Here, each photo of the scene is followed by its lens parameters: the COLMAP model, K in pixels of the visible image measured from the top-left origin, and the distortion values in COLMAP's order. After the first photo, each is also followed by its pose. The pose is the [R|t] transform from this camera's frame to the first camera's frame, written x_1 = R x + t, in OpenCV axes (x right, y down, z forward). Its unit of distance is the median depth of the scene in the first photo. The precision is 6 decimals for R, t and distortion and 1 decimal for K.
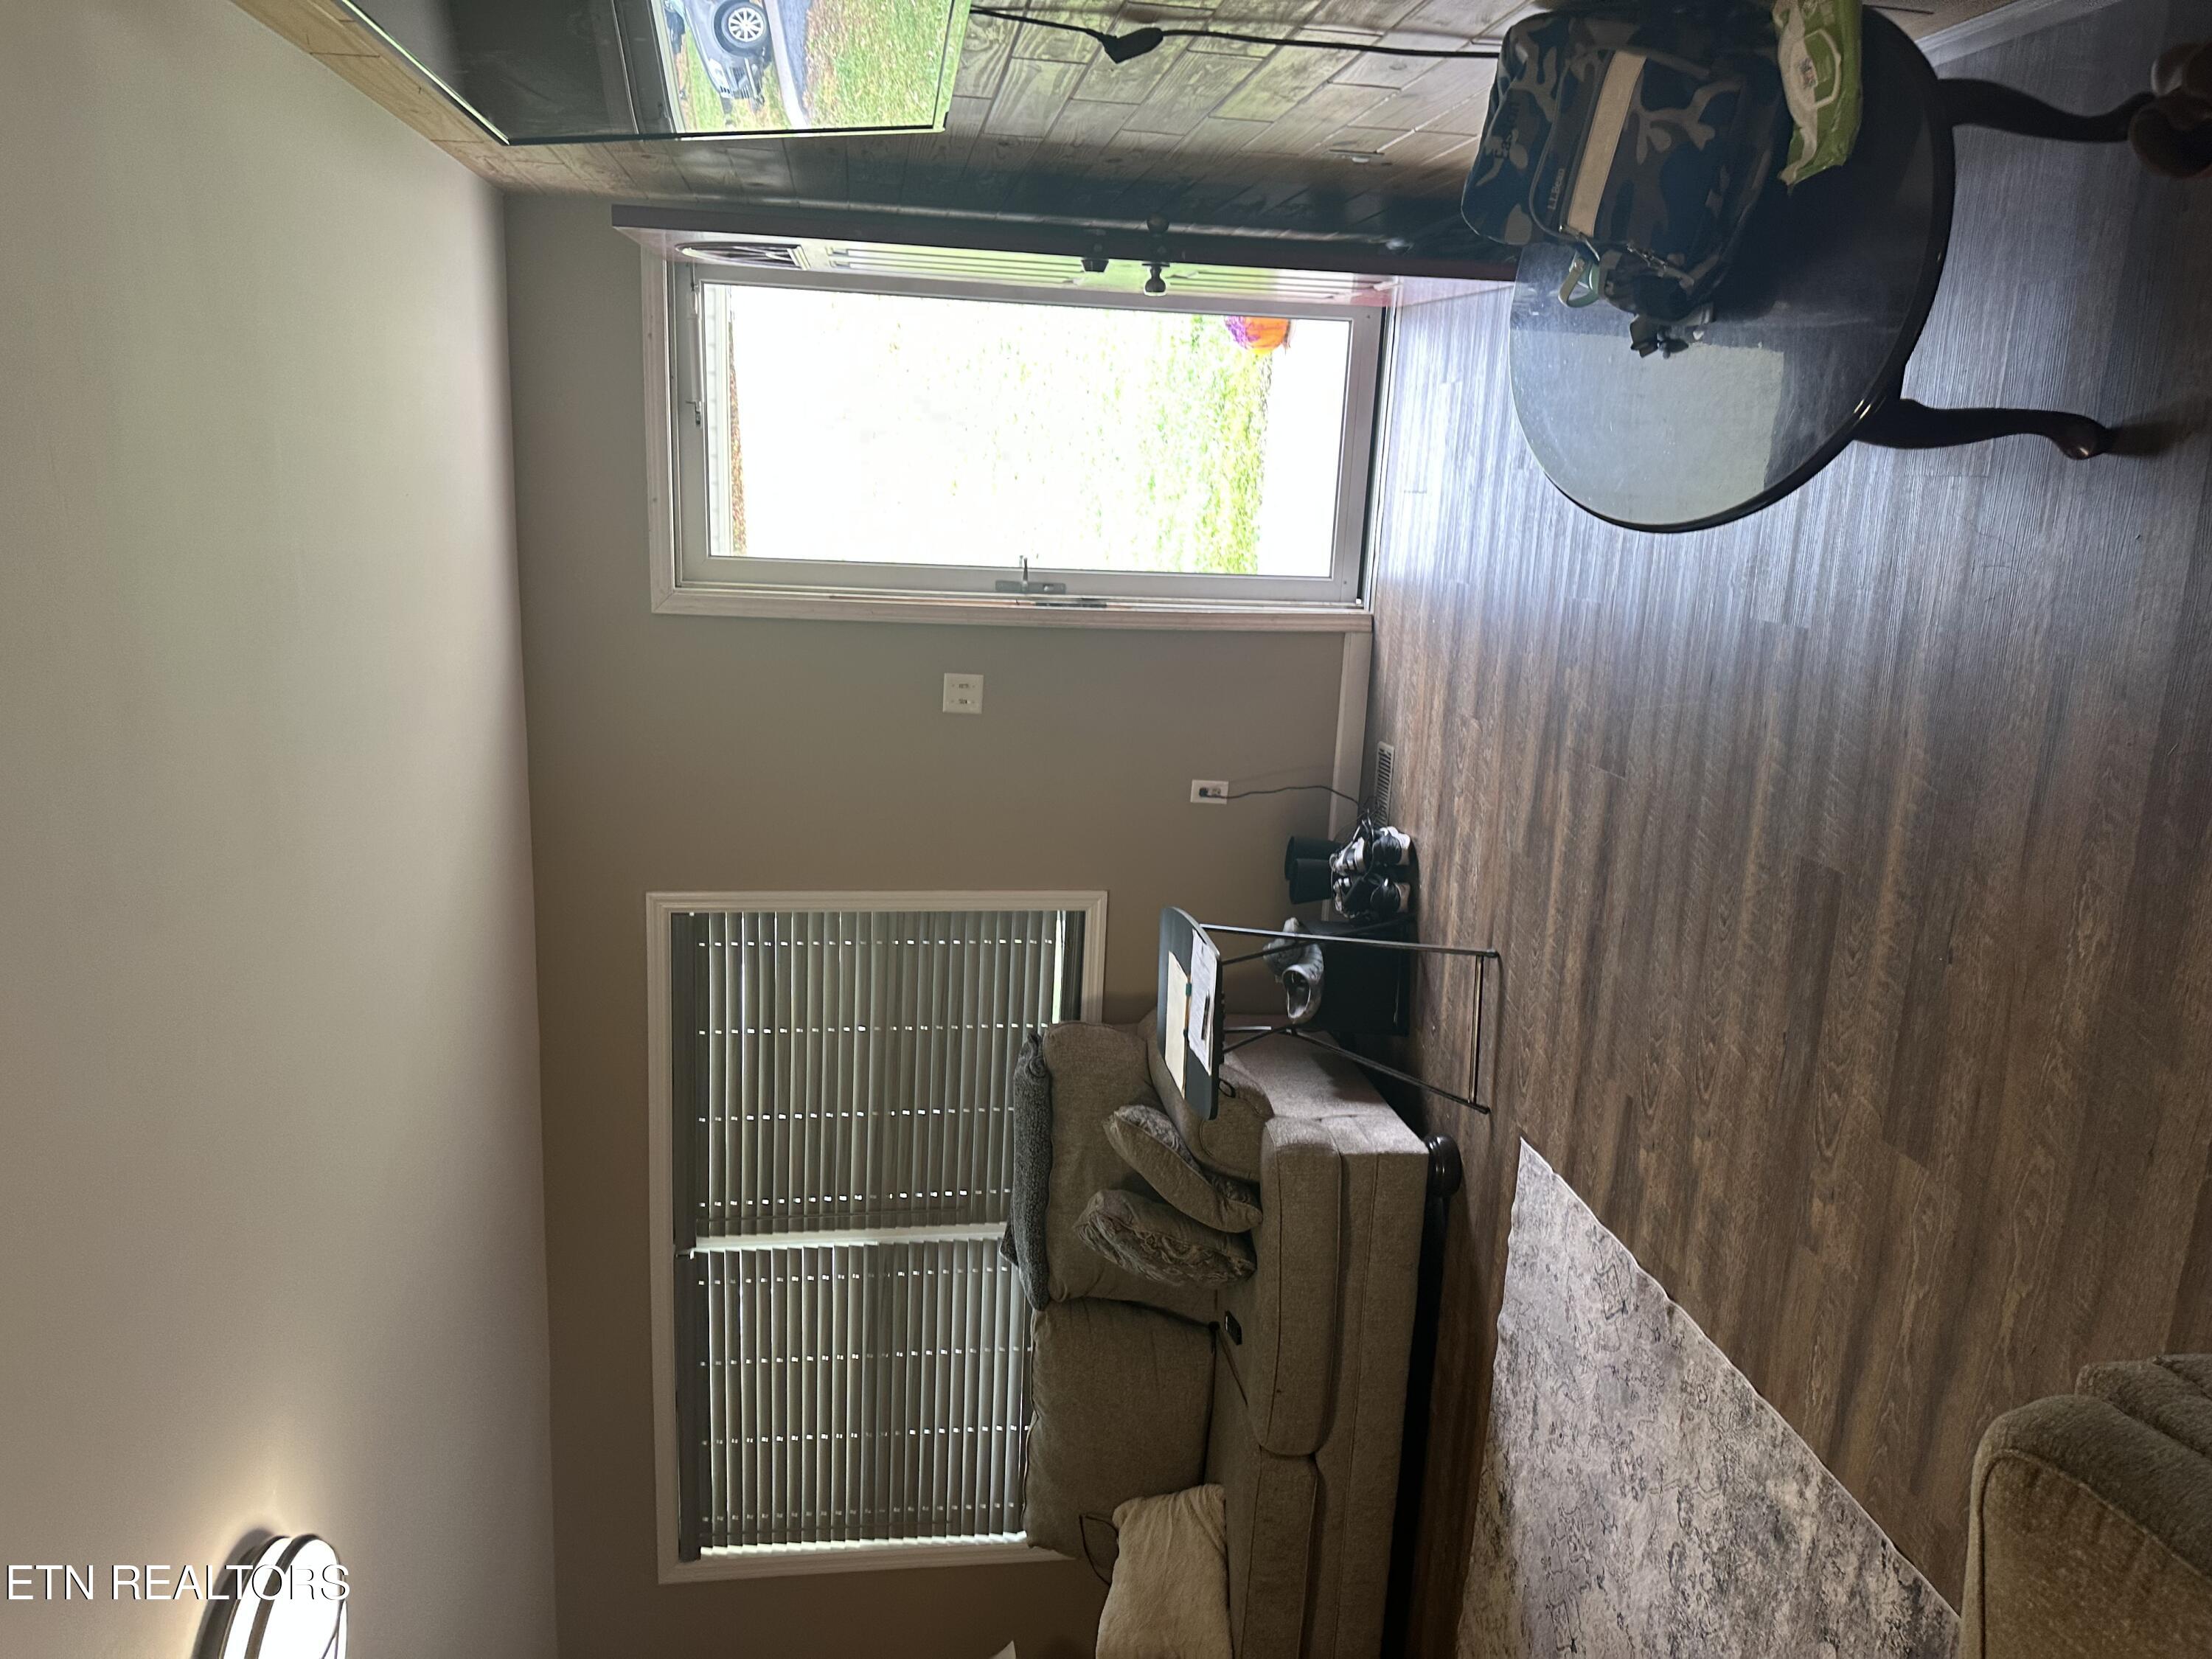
lens RADIAL K [[1535.3, 0, 1103.8], [0, 1535.3, 842.8], [0, 0, 1]] dist [0.050794, -0.065627]
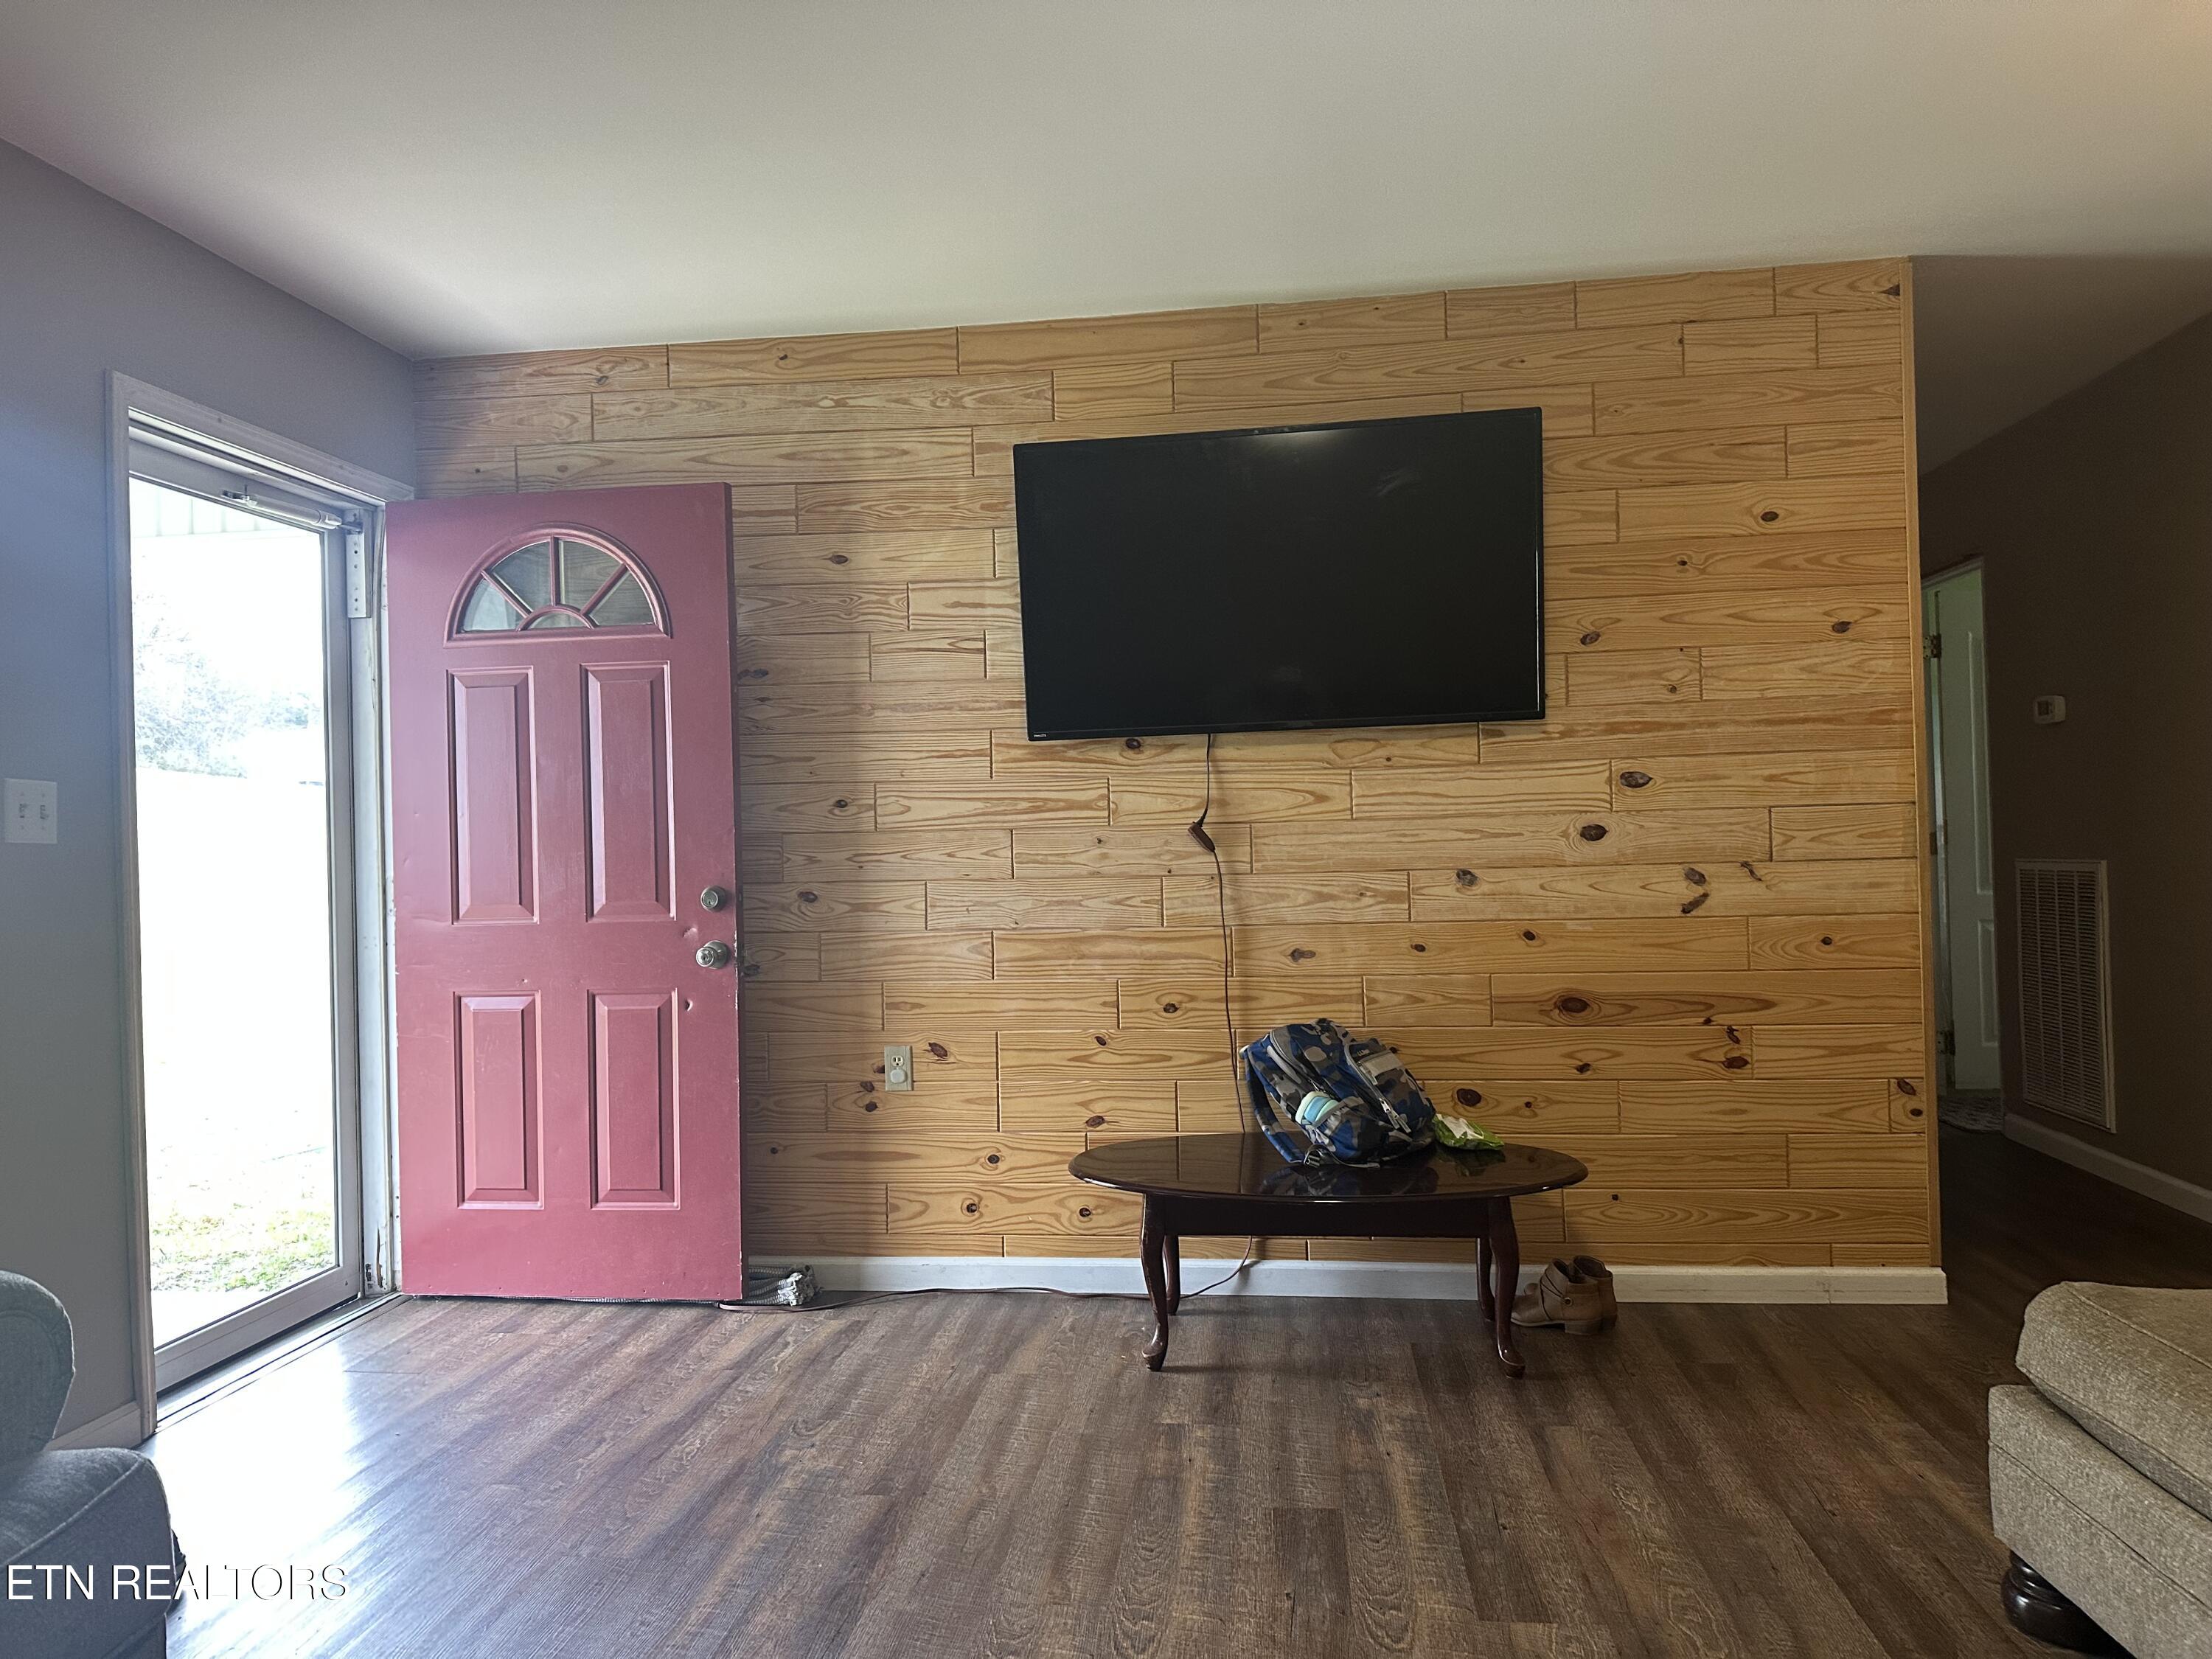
lens RADIAL K [[1535.3, 0, 1097.5], [0, 1535.3, 835.1], [0, 0, 1]] dist [0.050794, -0.065627]
pose [[0.178483, 0.983919, 0.006925, -0.021382], [0.117661, -0.014355, -0.992950, 1.095997], [-0.976883, 0.178039, -0.118330, 1.232590]]
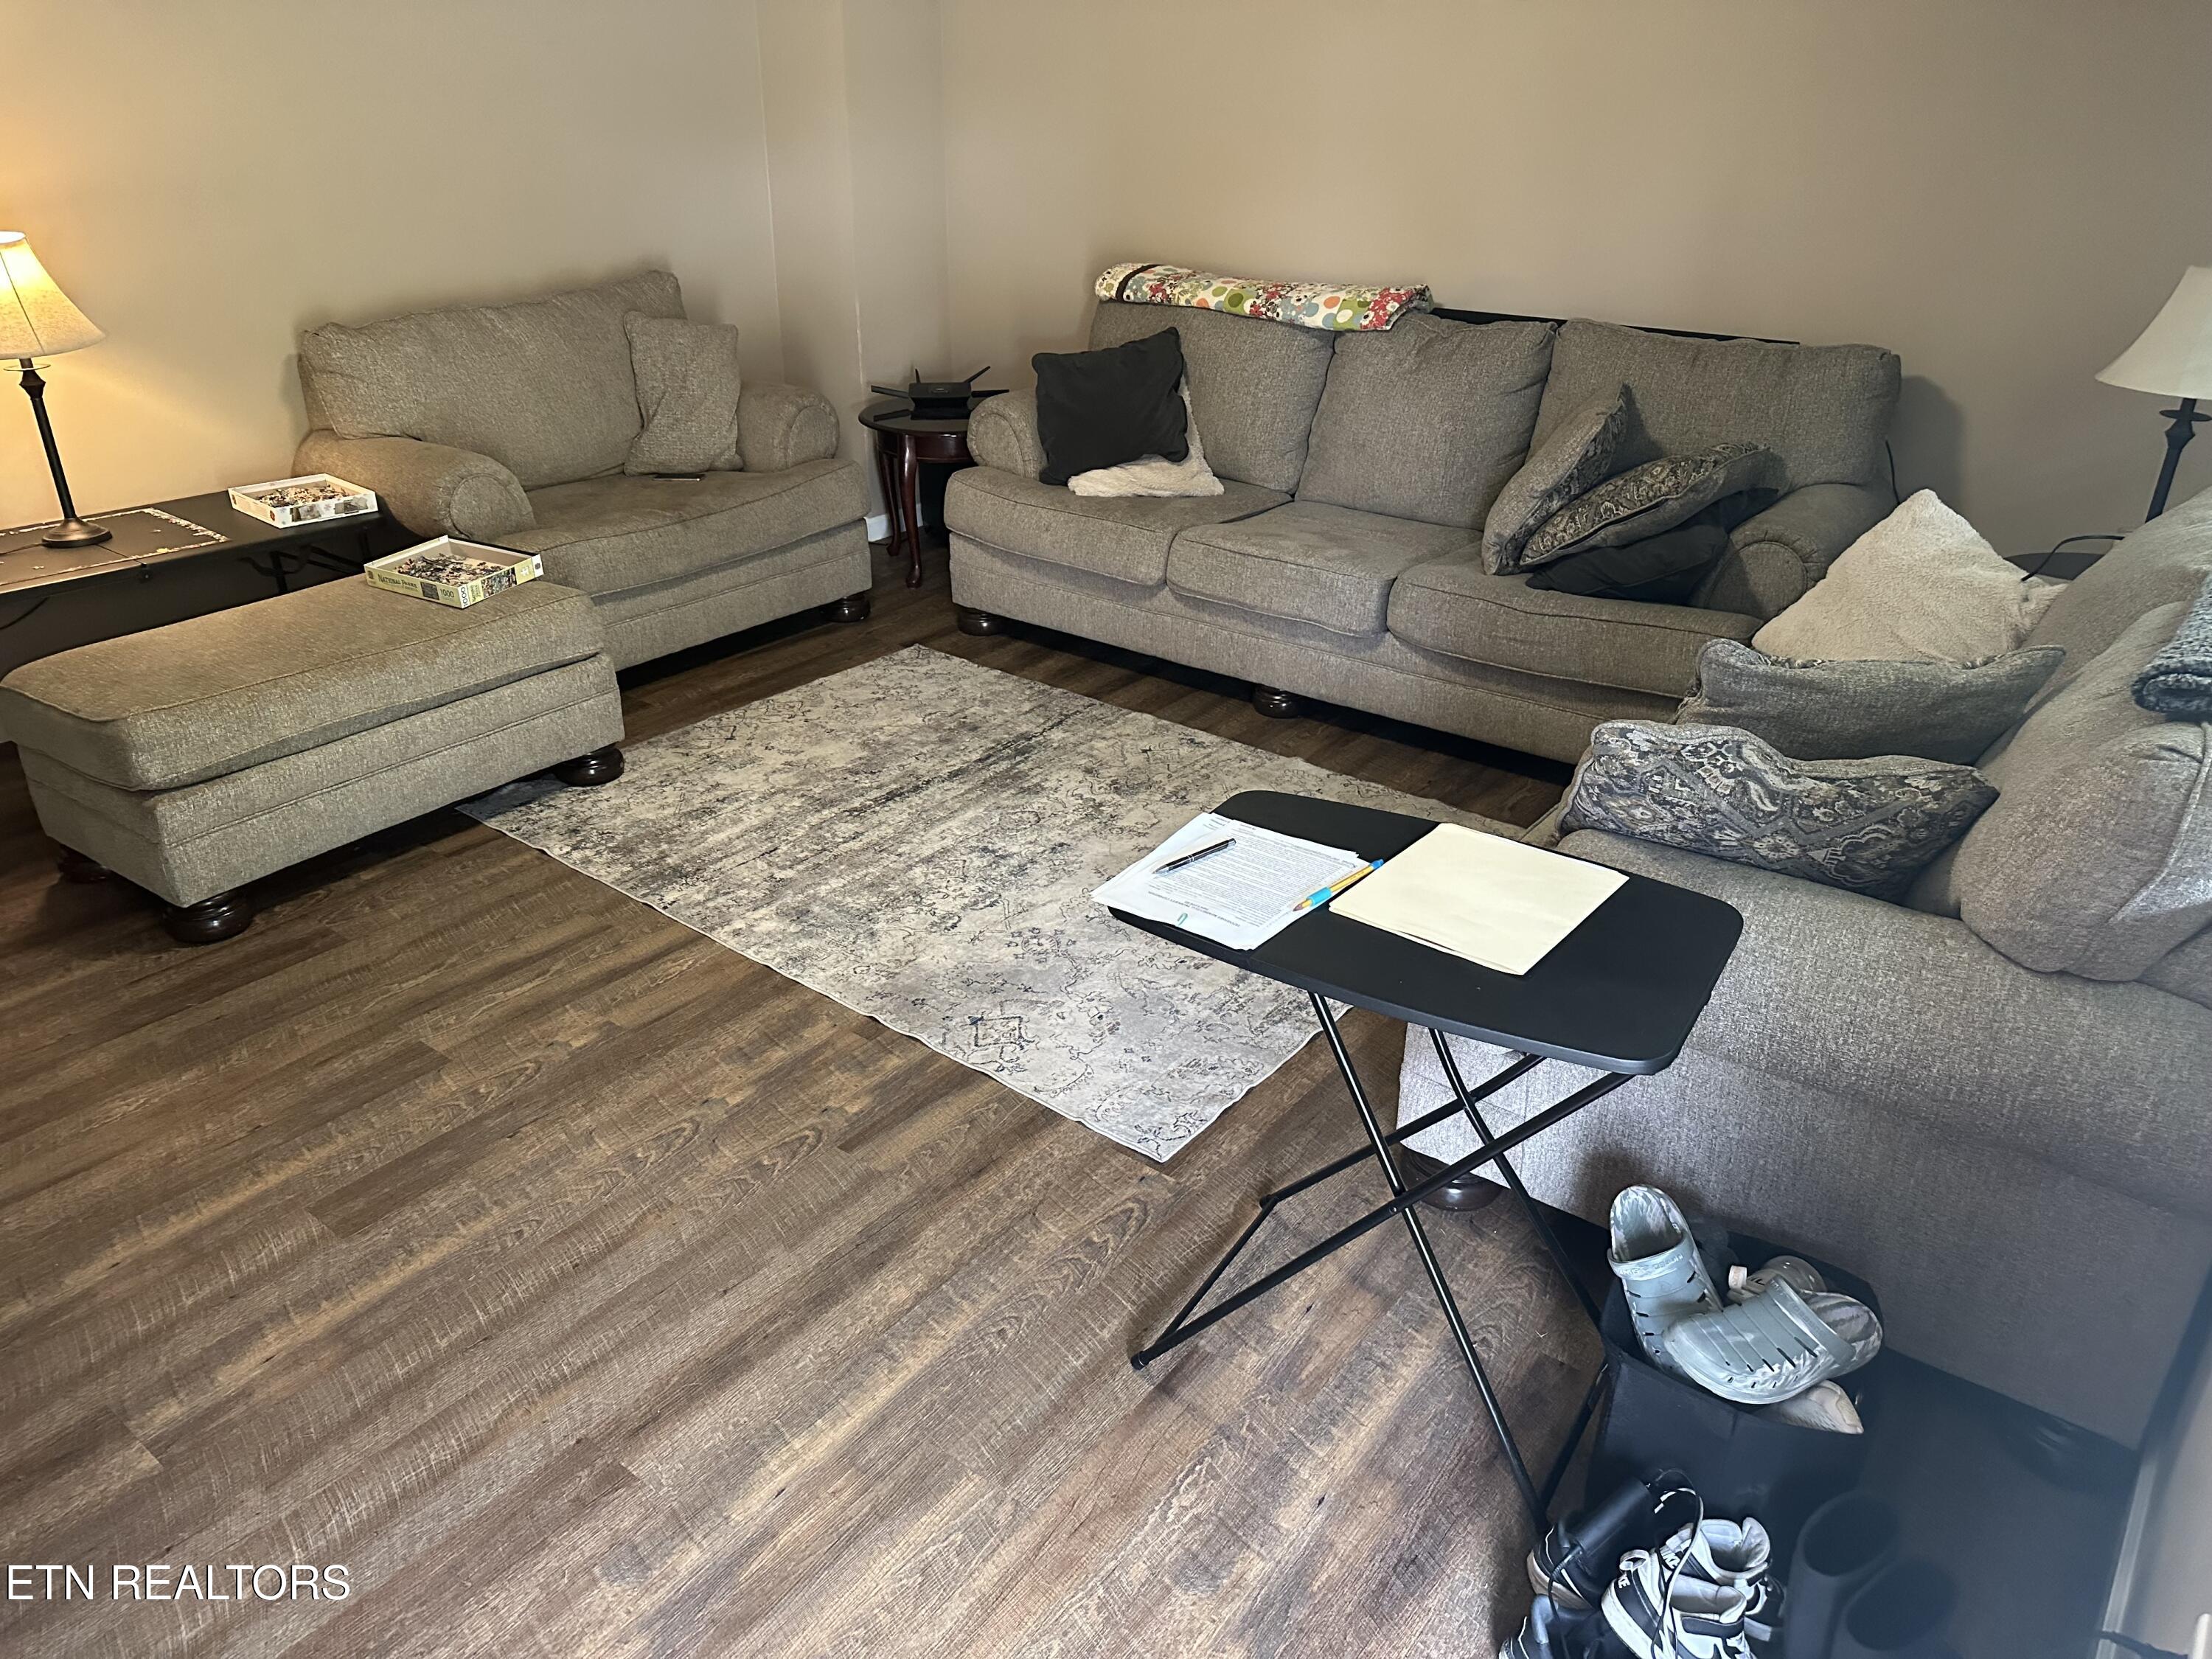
lens RADIAL K [[1535.3, 0, 1105.2], [0, 1535.3, 858.5], [0, 0, 1]] dist [0.050794, -0.065627]
pose [[-0.146243, 0.850102, 0.505905, -0.294164], [0.406235, -0.414687, 0.814253, -0.494926], [0.901990, 0.324596, -0.284696, 1.702676]]
